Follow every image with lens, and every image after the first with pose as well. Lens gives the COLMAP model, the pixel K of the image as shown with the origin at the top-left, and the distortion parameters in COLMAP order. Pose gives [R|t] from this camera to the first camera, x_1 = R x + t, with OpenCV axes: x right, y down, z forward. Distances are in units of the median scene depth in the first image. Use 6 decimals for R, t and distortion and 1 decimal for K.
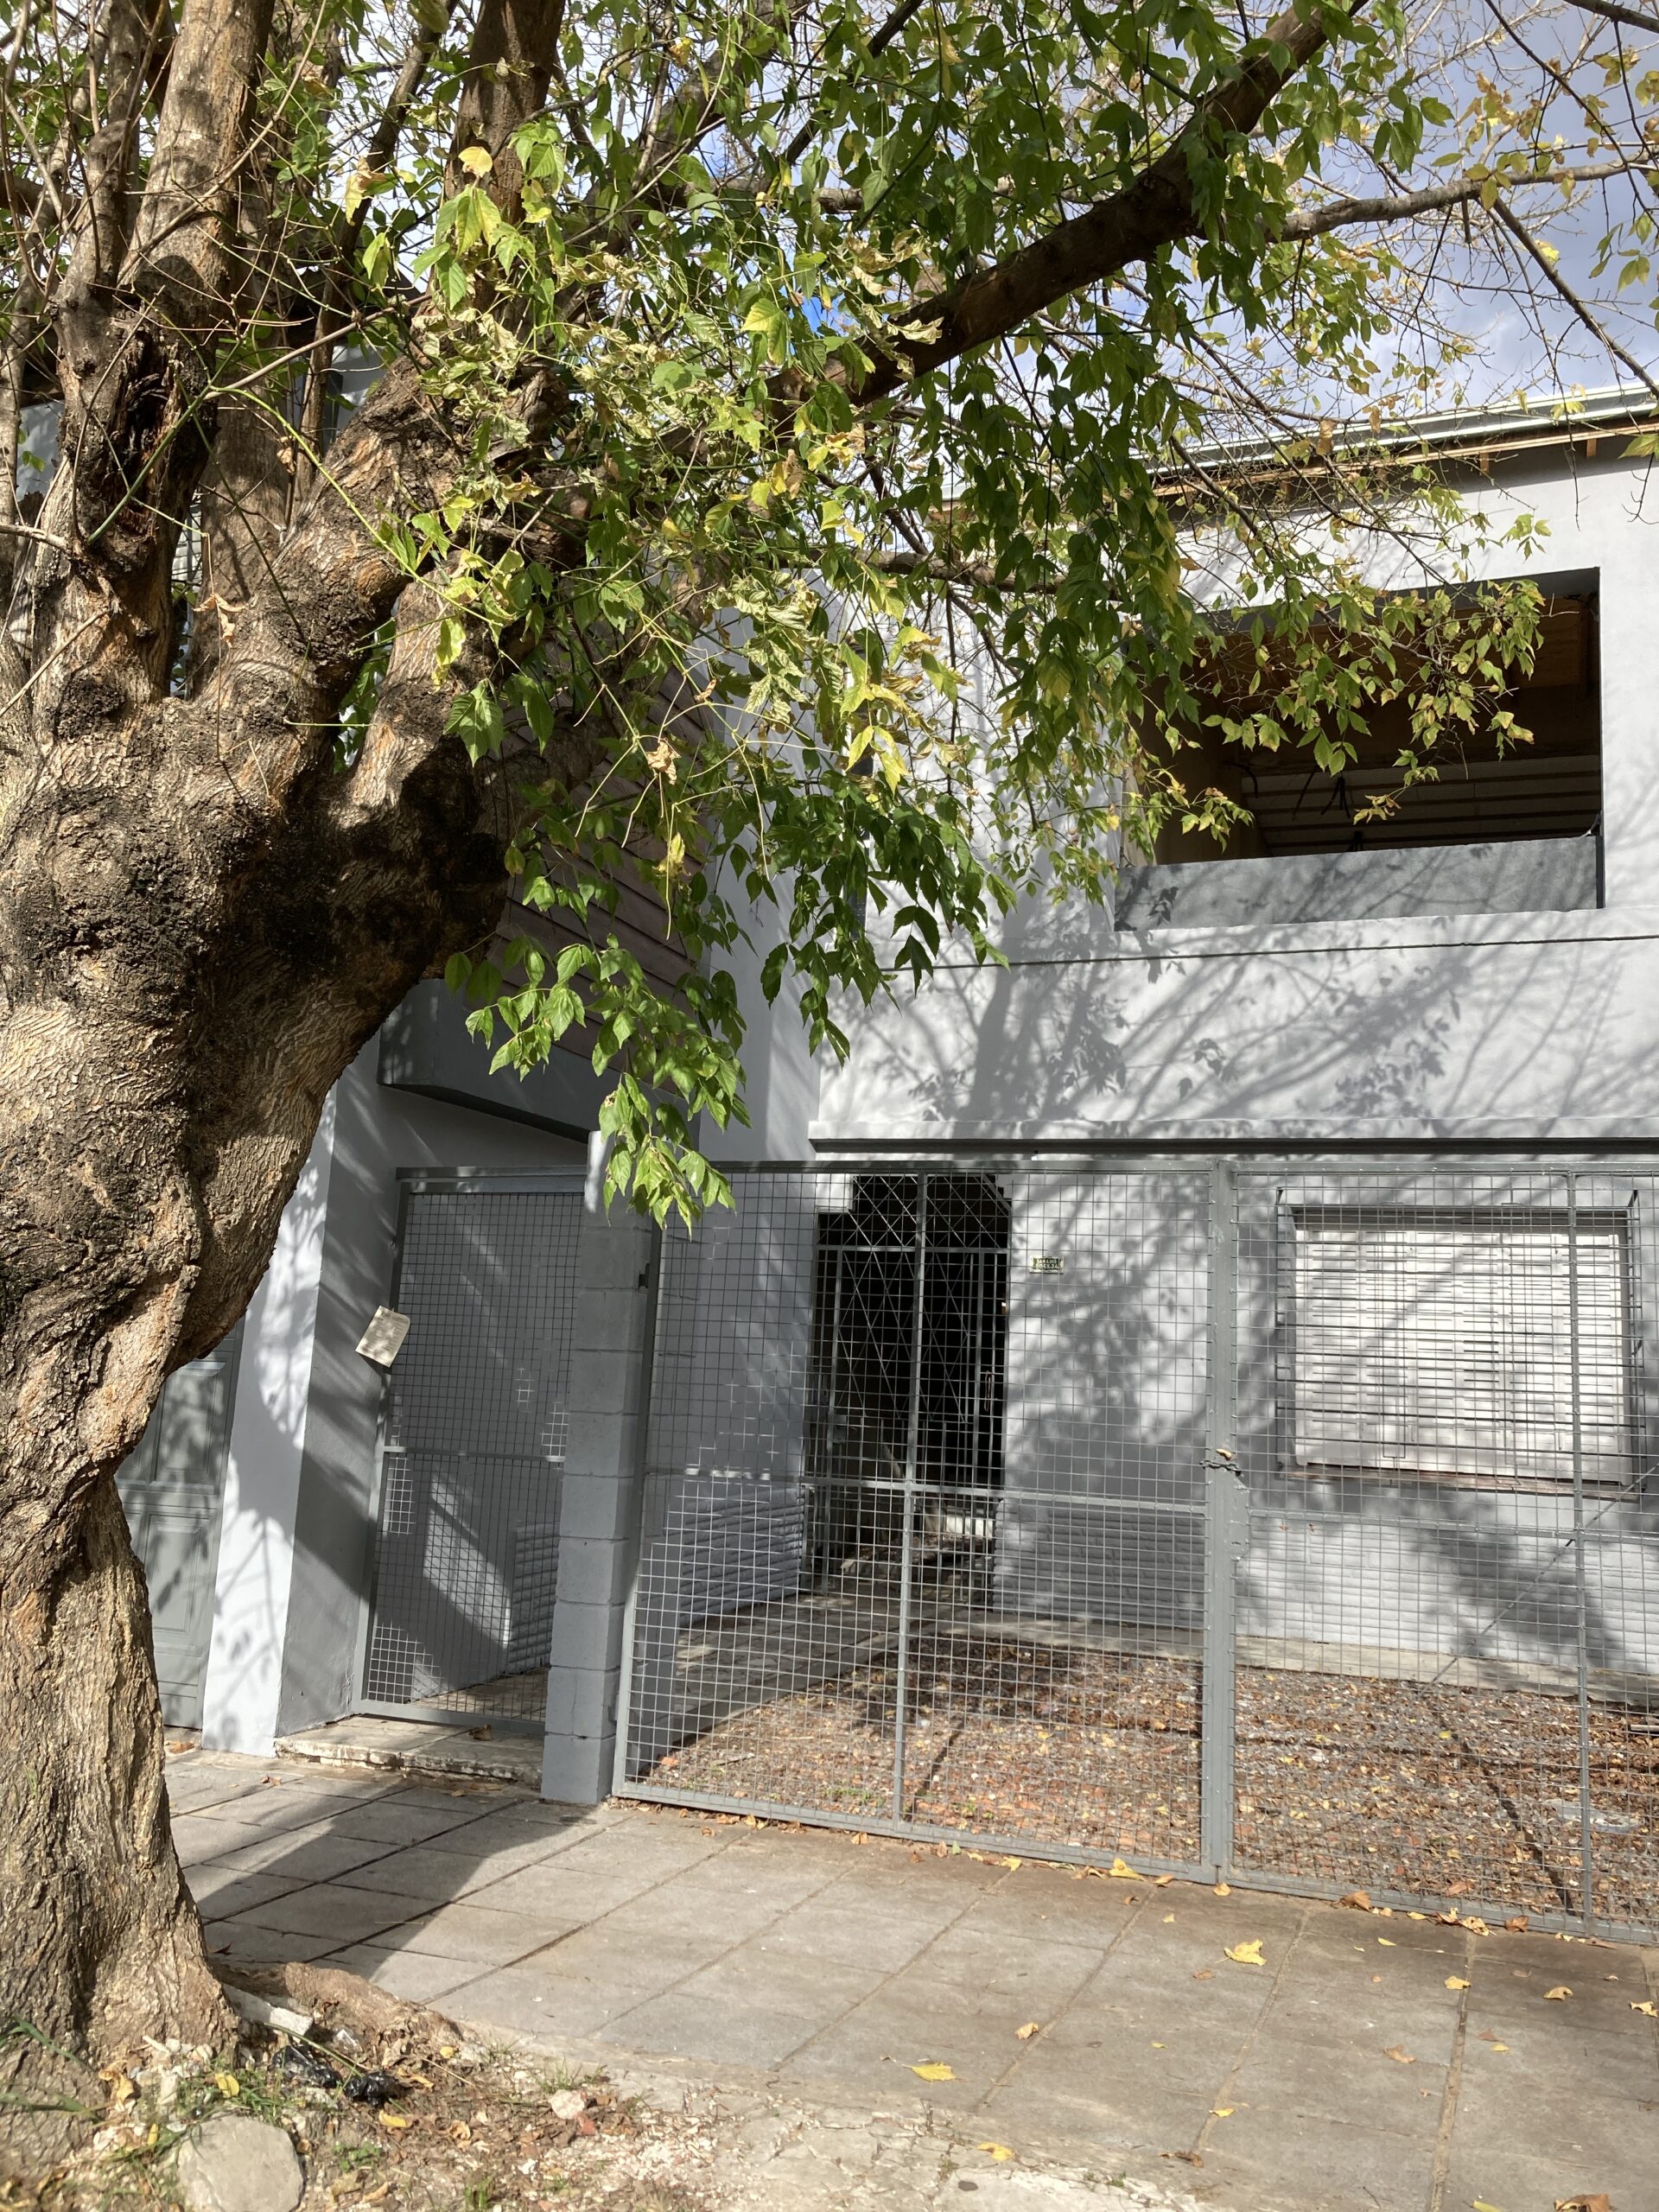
lens RADIAL K [[1817.9, 0, 819.1], [0, 1817.9, 1087.4], [0, 0, 1]] dist [0.071145, -0.080953]
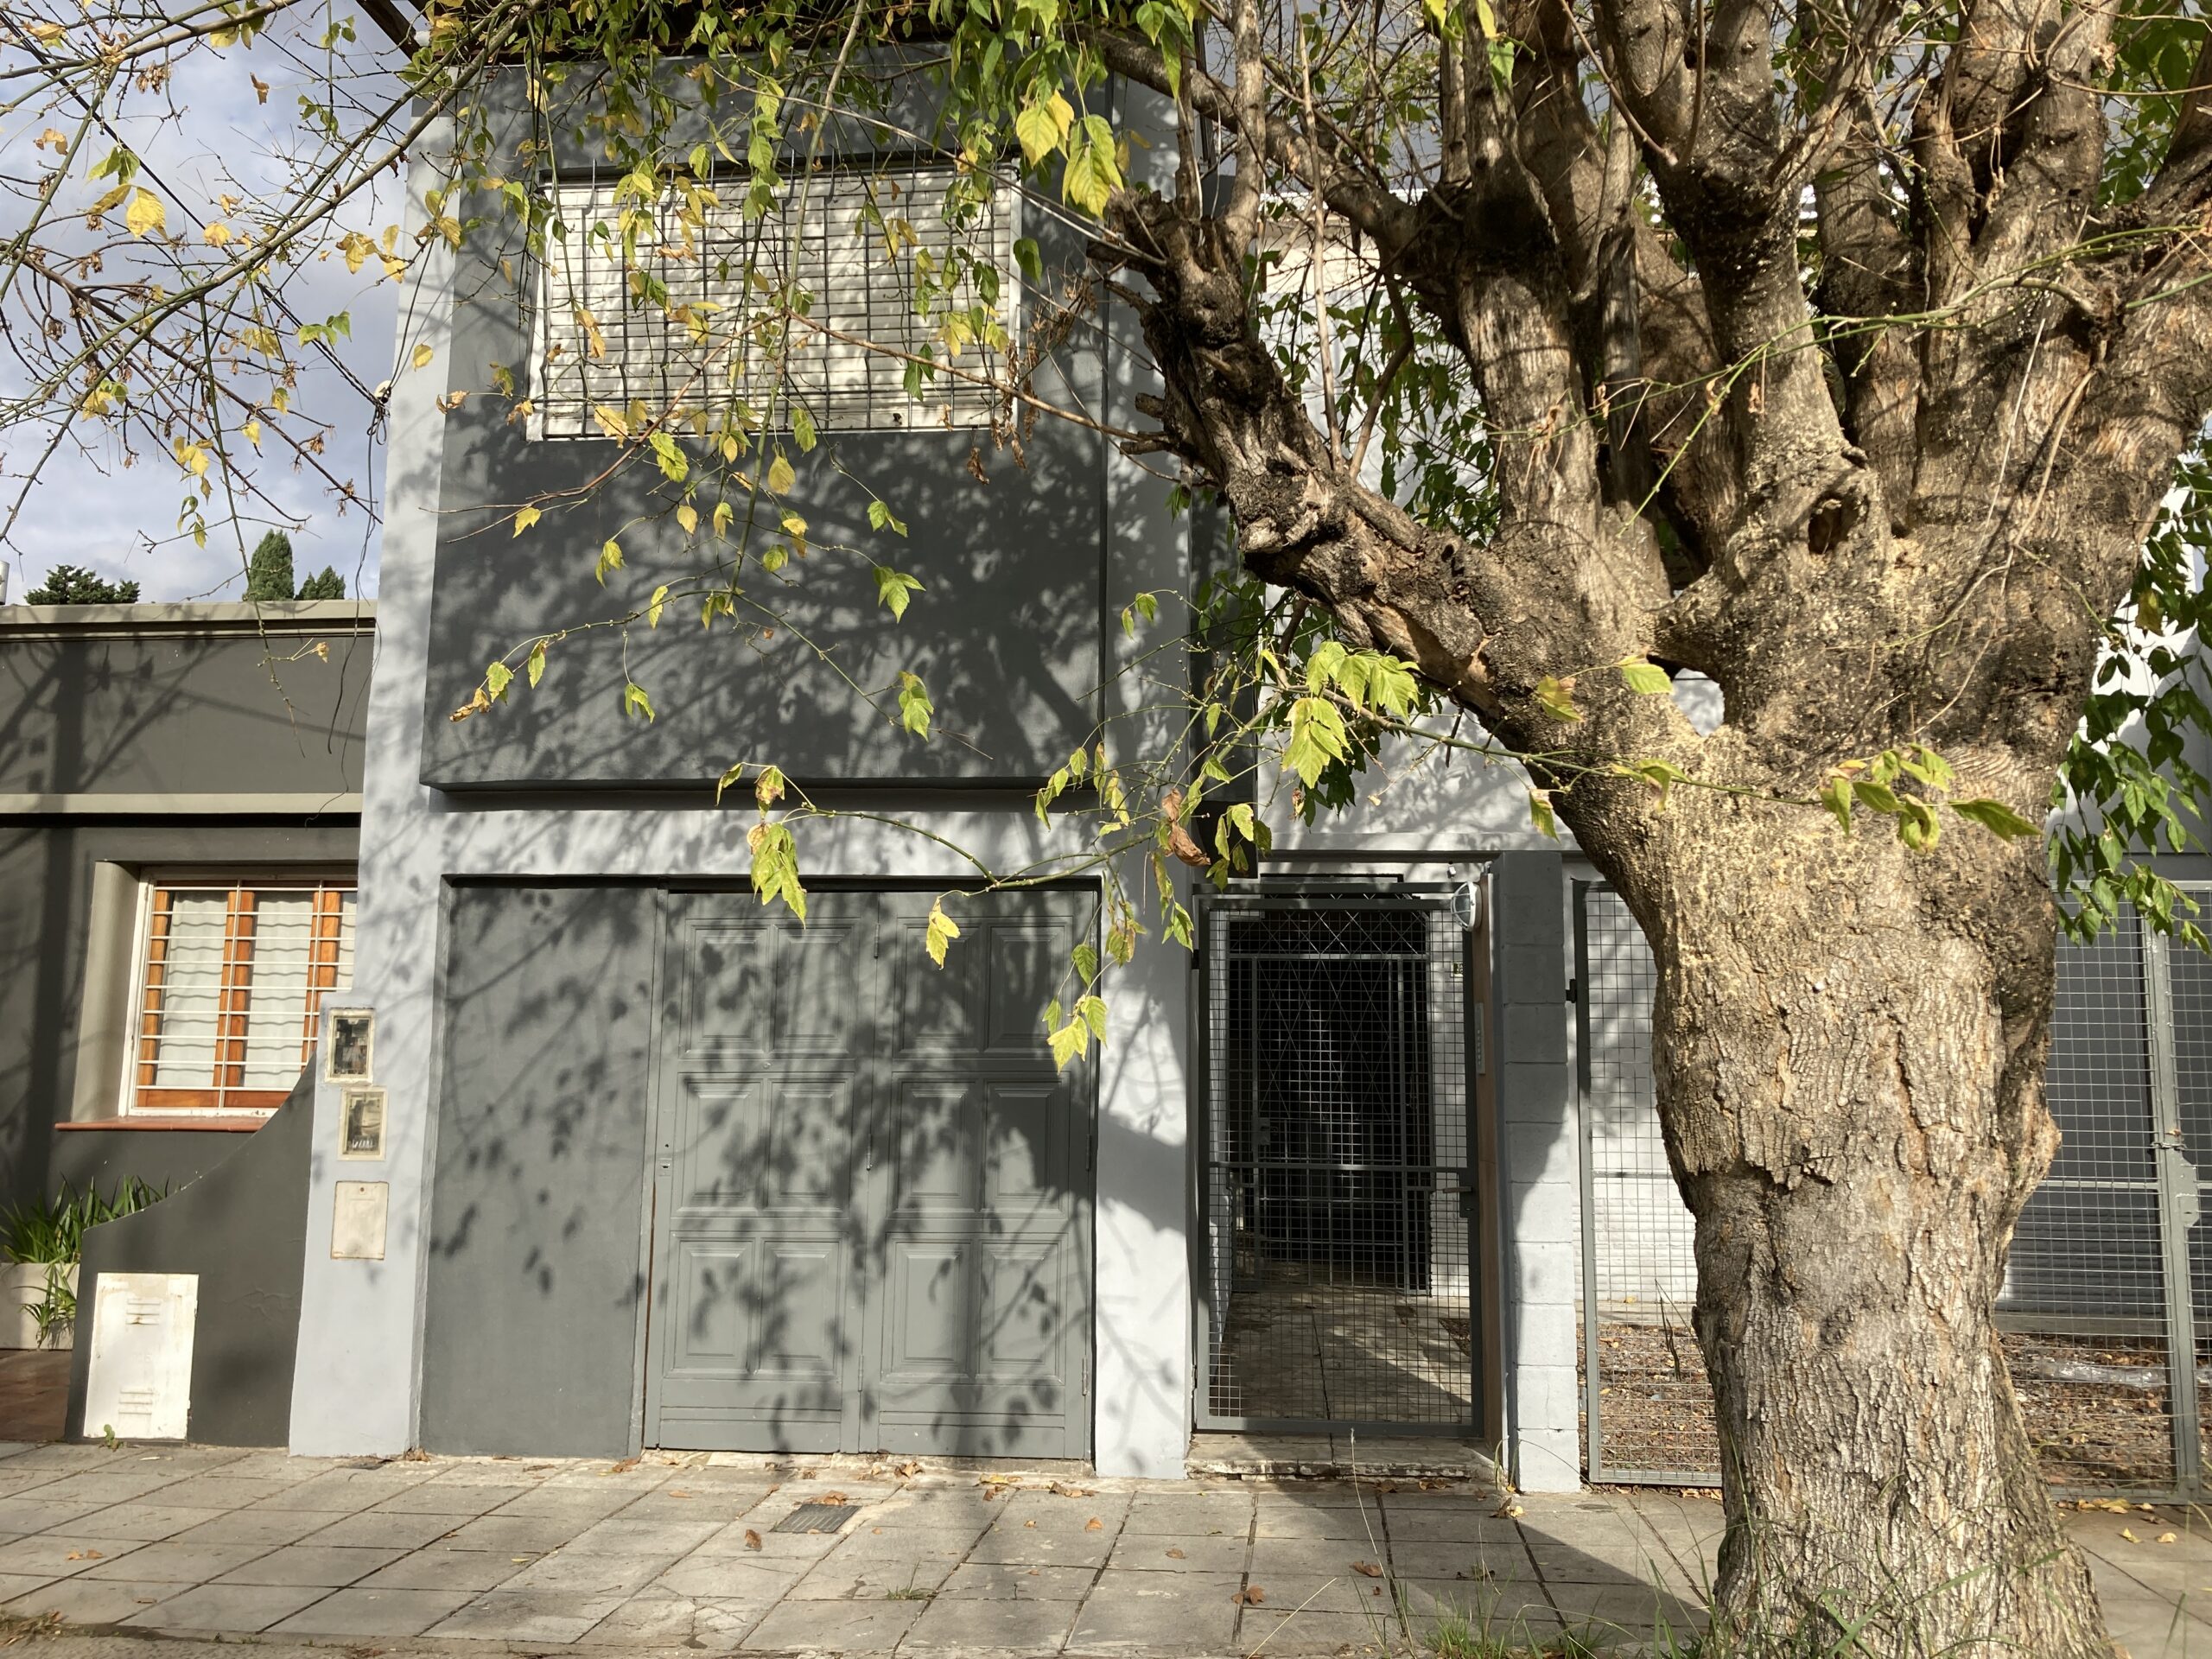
lens RADIAL K [[1817.9, 0, 1110.2], [0, 1817.9, 831.7], [0, 0, 1]] dist [0.071145, -0.080953]
pose [[0.957184, 0.005854, 0.289421, -0.614718], [-0.013389, 0.999621, 0.024060, -0.008041], [-0.289170, -0.026905, 0.956900, 0.073921]]
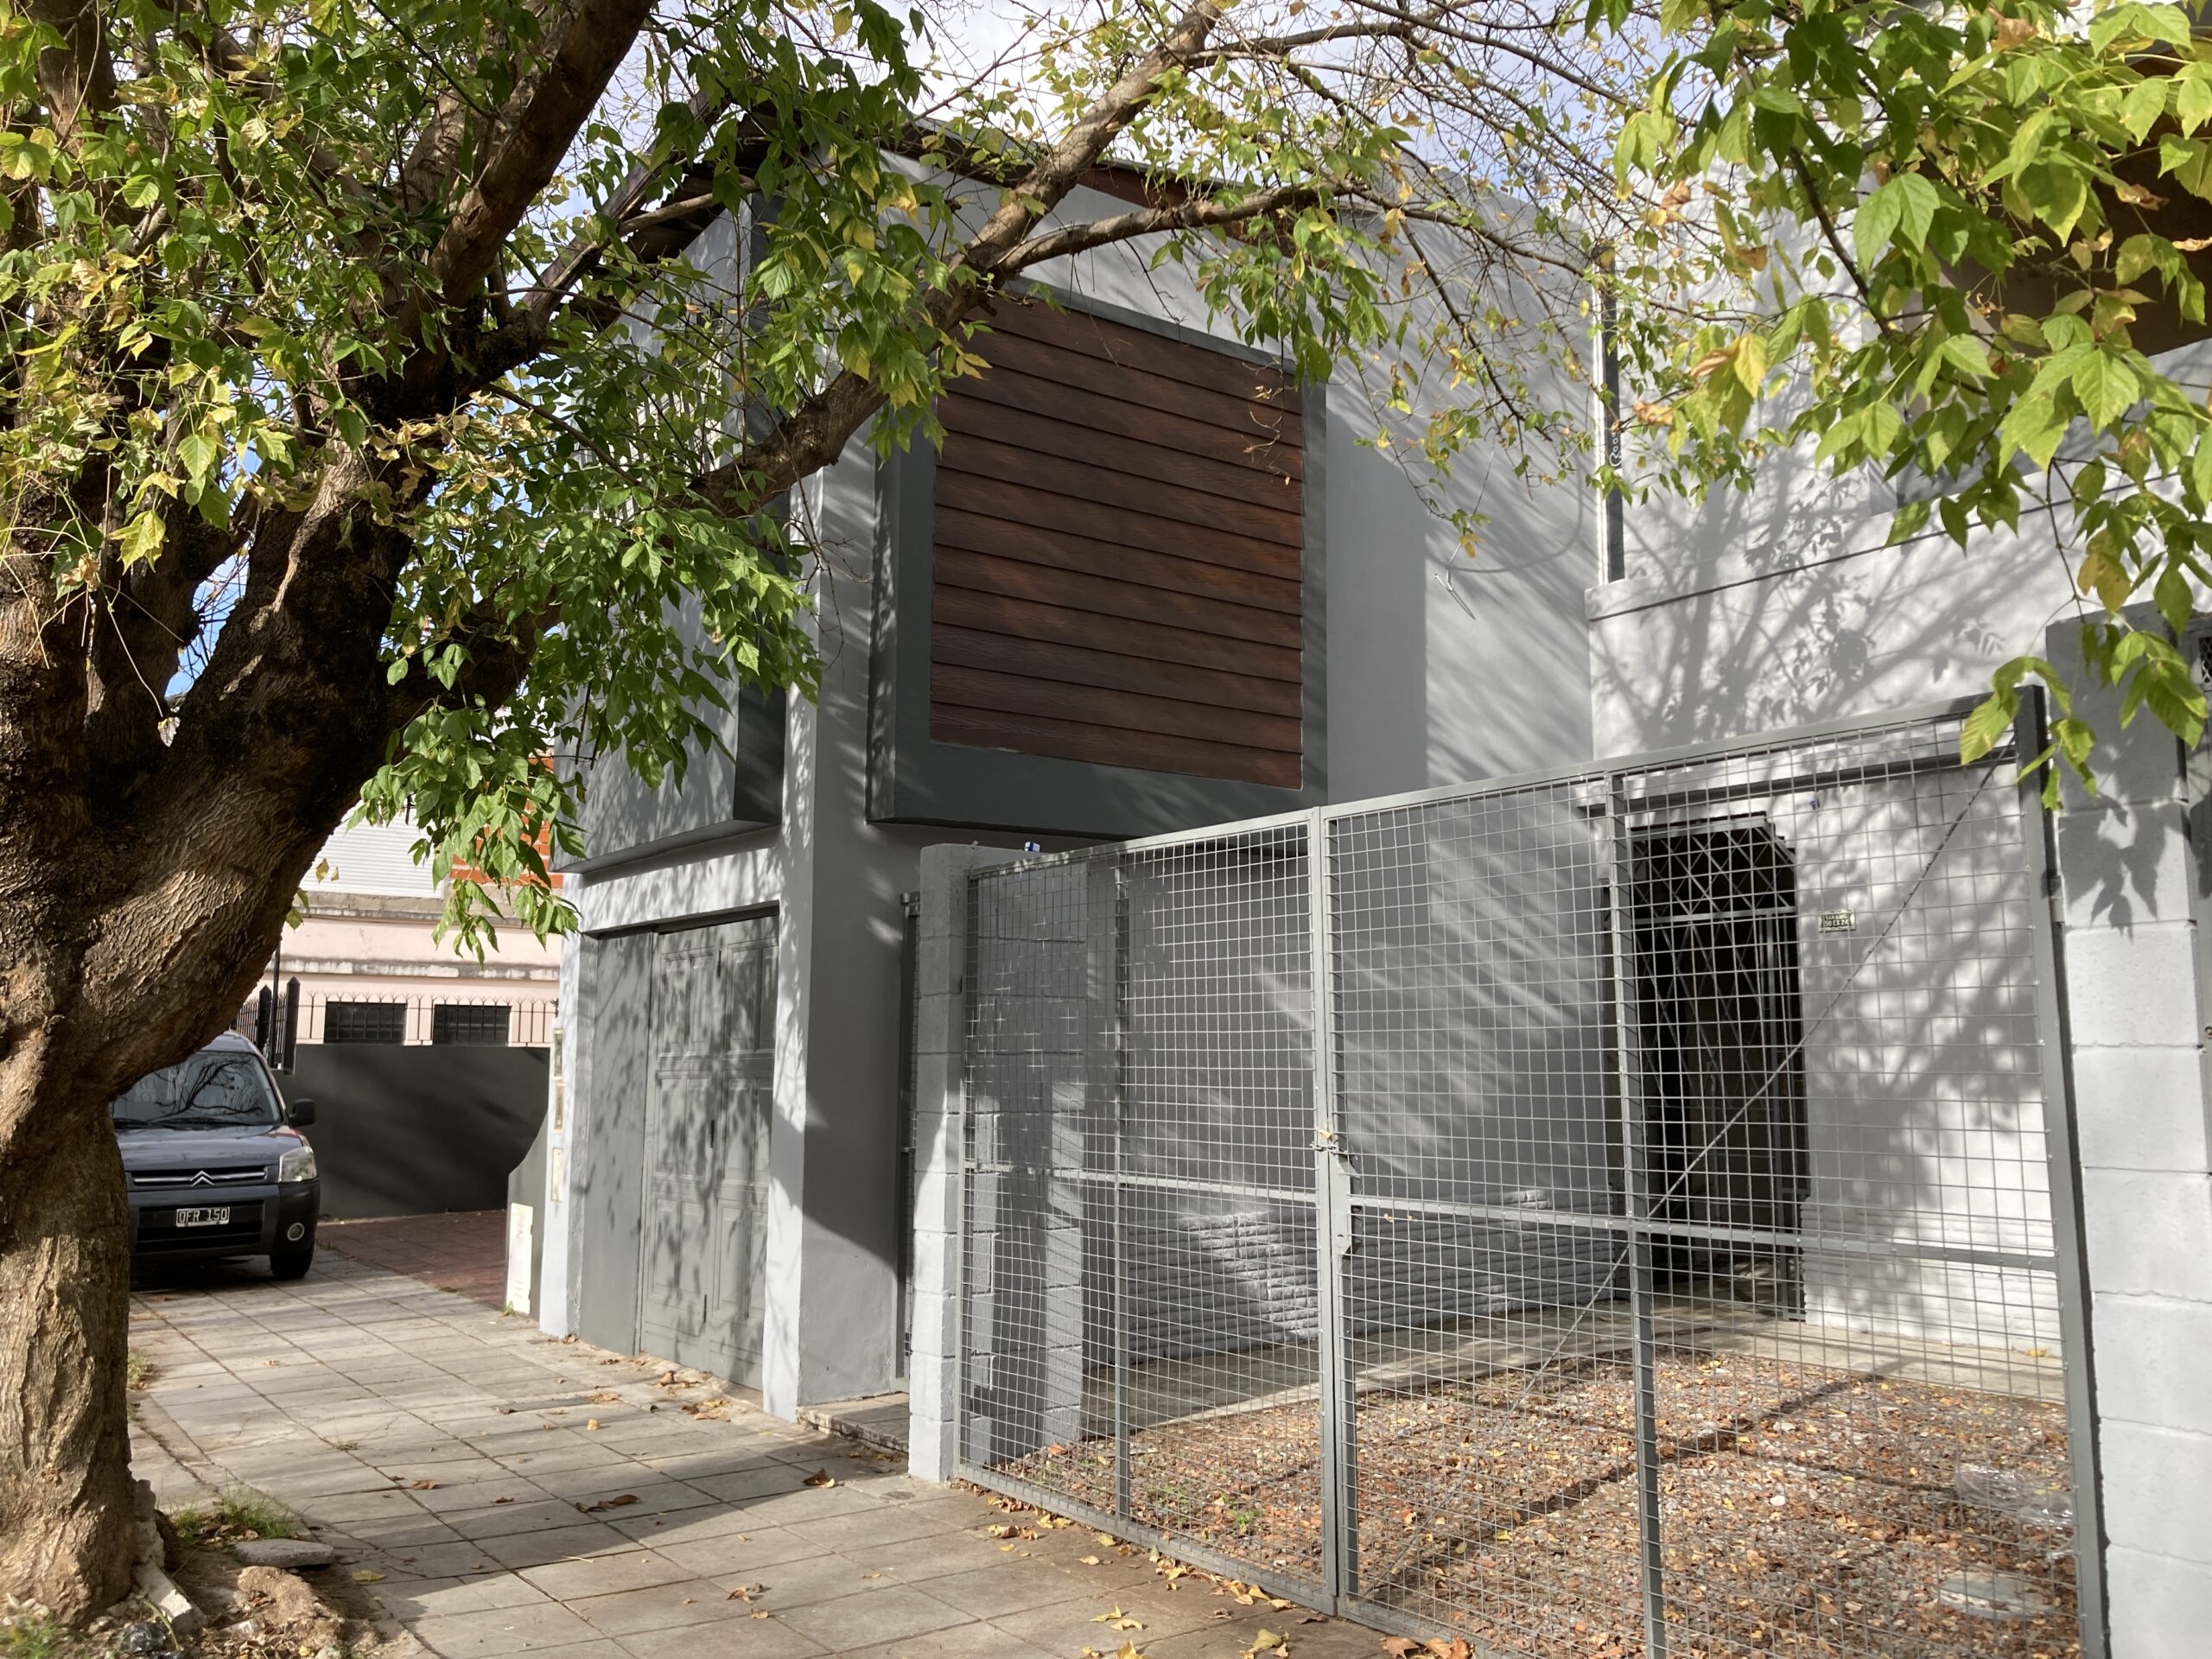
lens RADIAL K [[1817.9, 0, 1077.3], [0, 1817.9, 795.9], [0, 0, 1]] dist [0.071145, -0.080953]
pose [[0.827323, -0.127569, -0.547049, 0.511478], [0.128457, 0.991031, -0.036833, 0.043124], [0.546841, -0.039799, 0.836290, 0.158827]]
